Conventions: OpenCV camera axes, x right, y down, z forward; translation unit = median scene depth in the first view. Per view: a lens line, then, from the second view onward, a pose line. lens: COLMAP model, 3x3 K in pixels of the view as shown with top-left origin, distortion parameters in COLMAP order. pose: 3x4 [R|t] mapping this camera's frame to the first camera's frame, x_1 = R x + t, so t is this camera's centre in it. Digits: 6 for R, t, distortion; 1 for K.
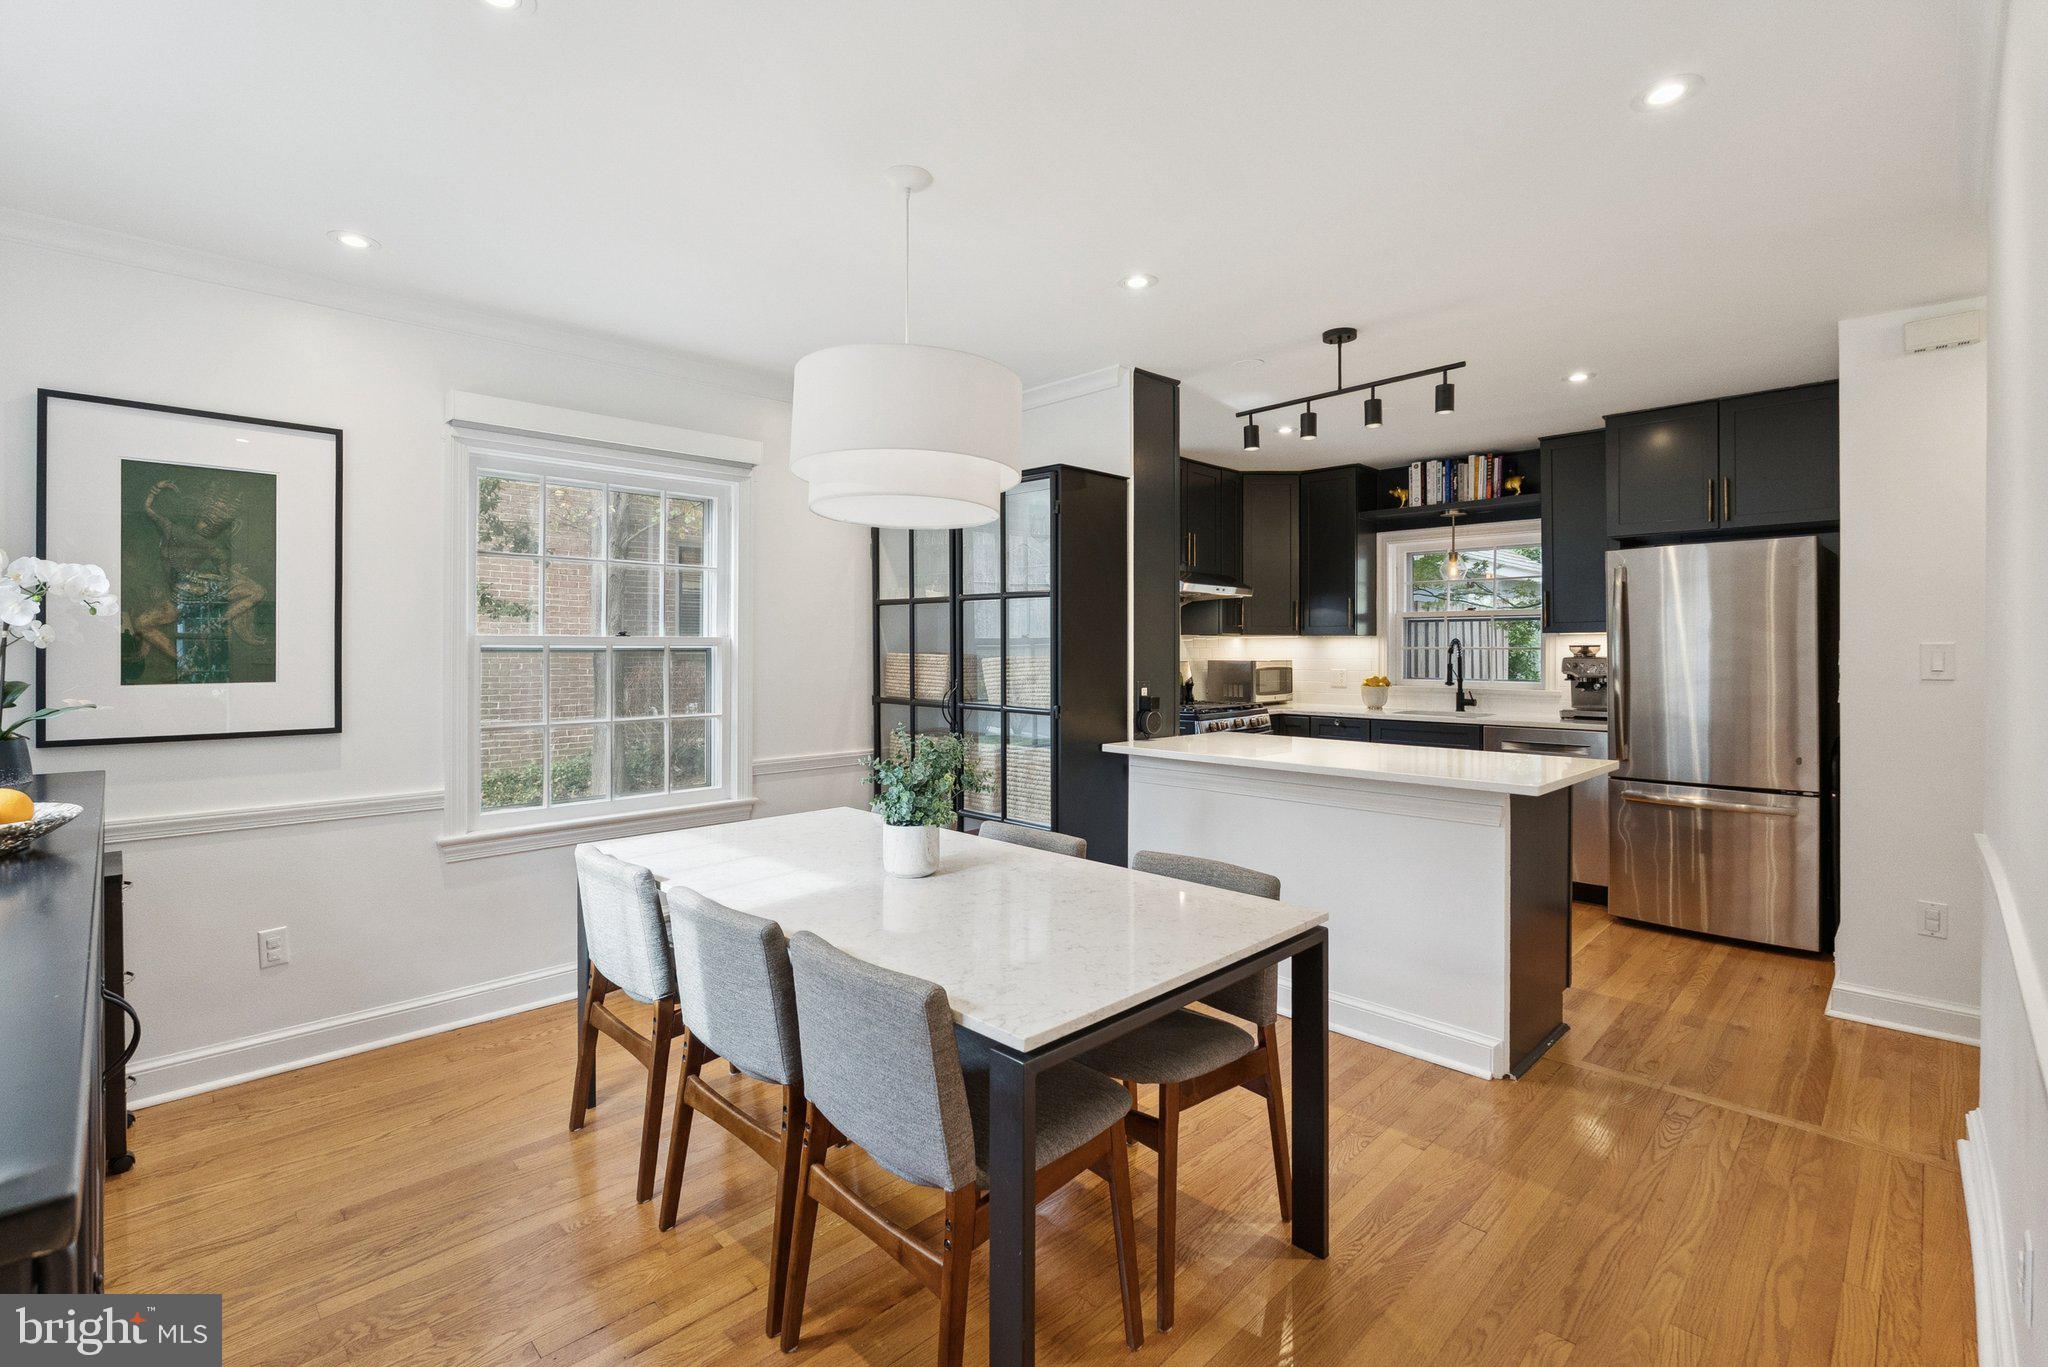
lens RADIAL K [[931.5, 0, 1025.2], [0, 931.5, 669.5], [0, 0, 1]] dist [0.000577, 0.000021]
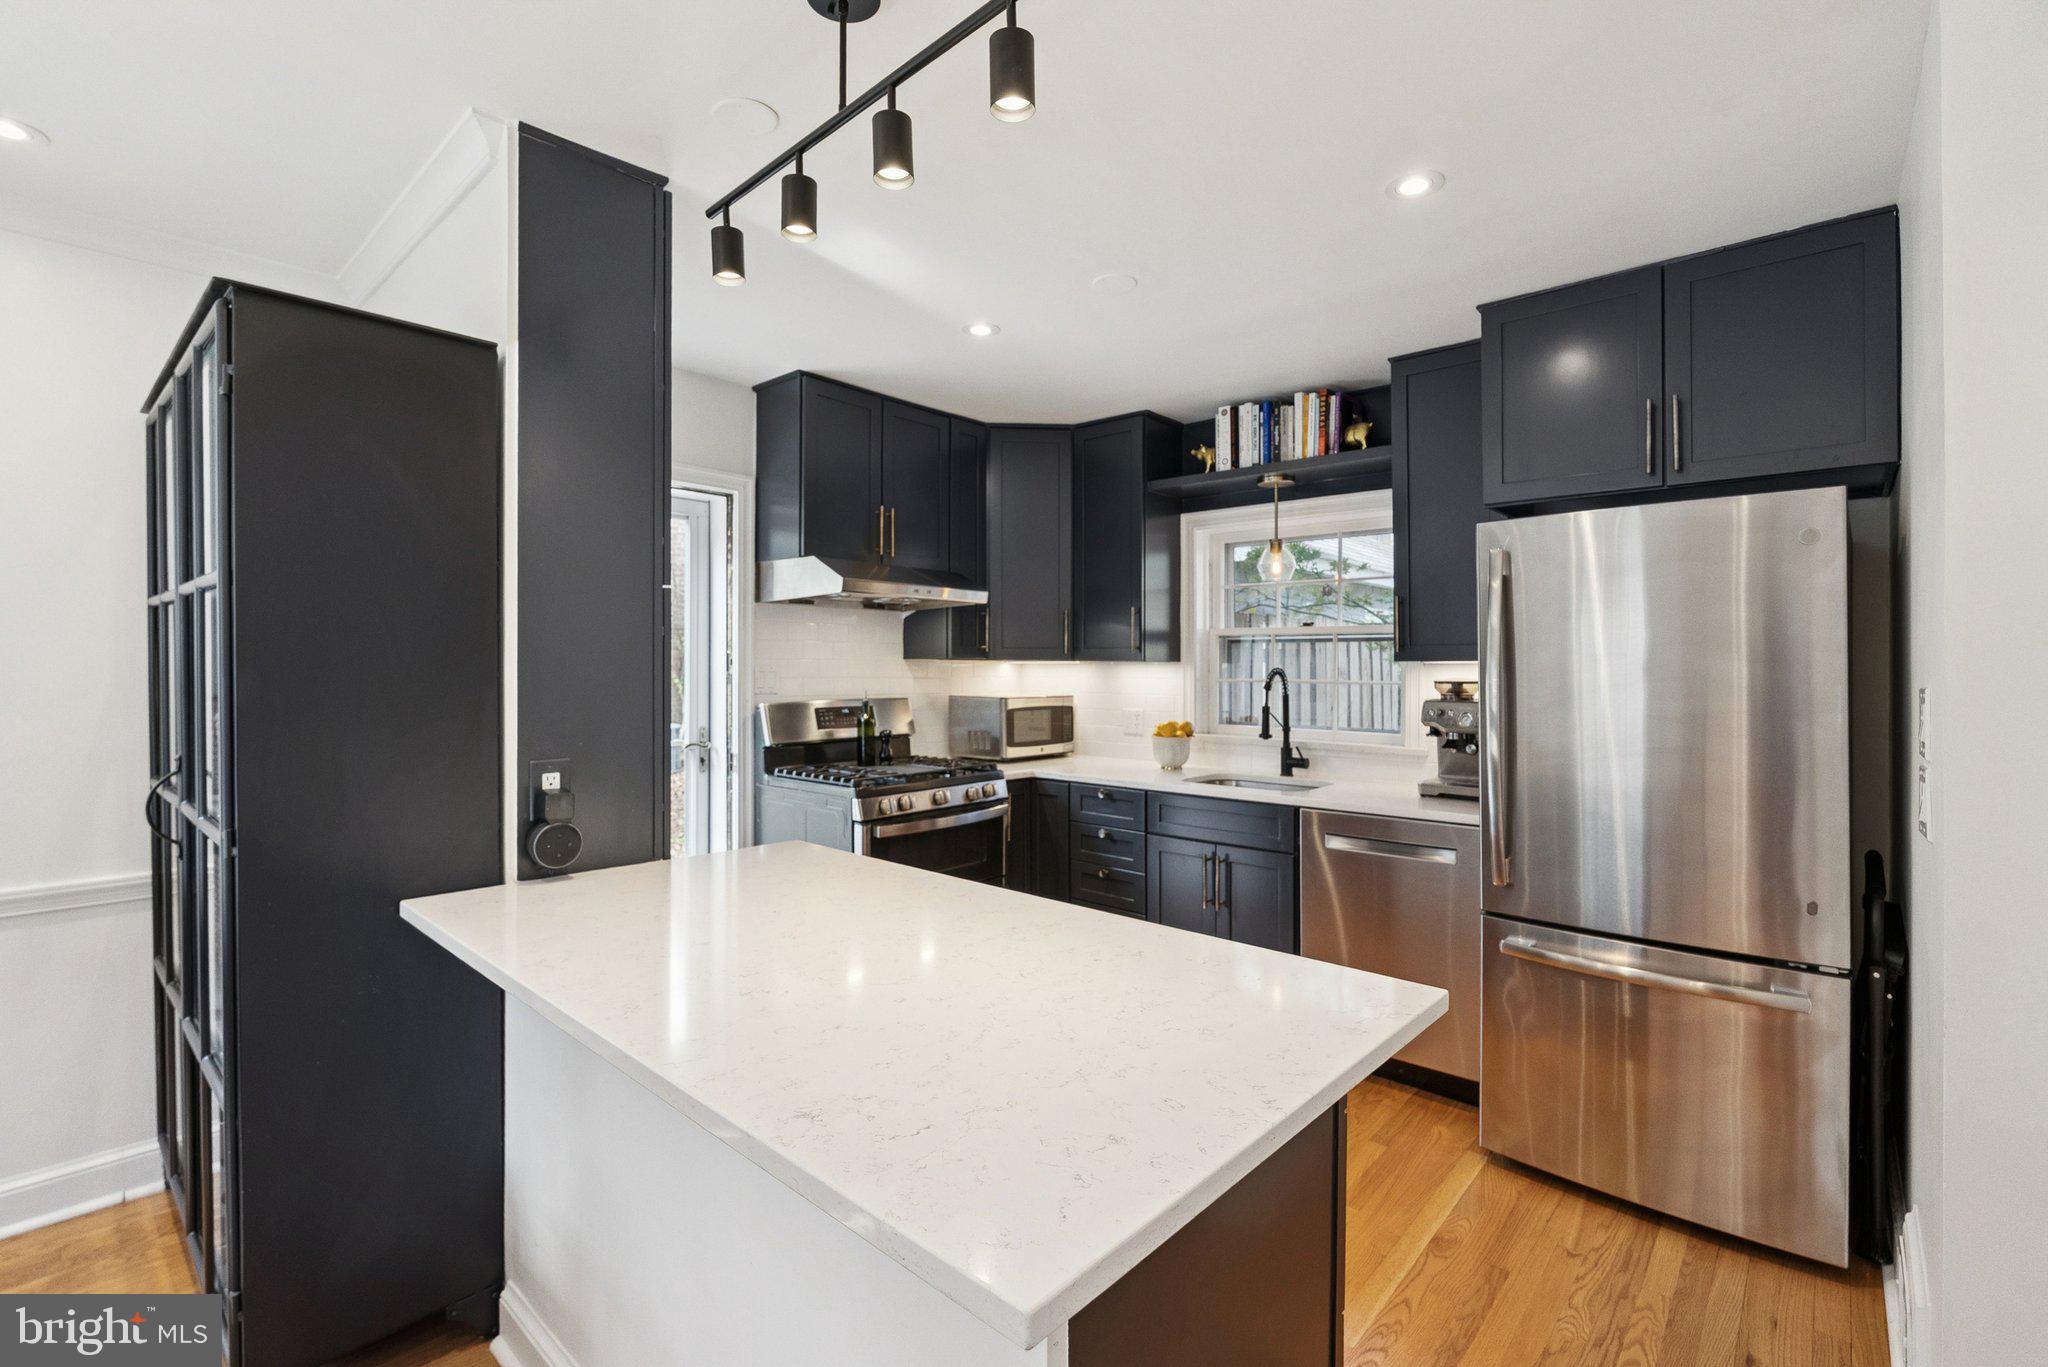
lens RADIAL K [[906.6, 0, 1024.0], [0, 906.6, 683.5], [0, 0, 1]] dist [-0.030857, 0.014874]
pose [[0.999152, 0.003709, 0.041006, 0.261871], [-0.003623, 0.999991, -0.002178, -0.020623], [-0.041014, 0.002028, 0.999157, 0.371273]]
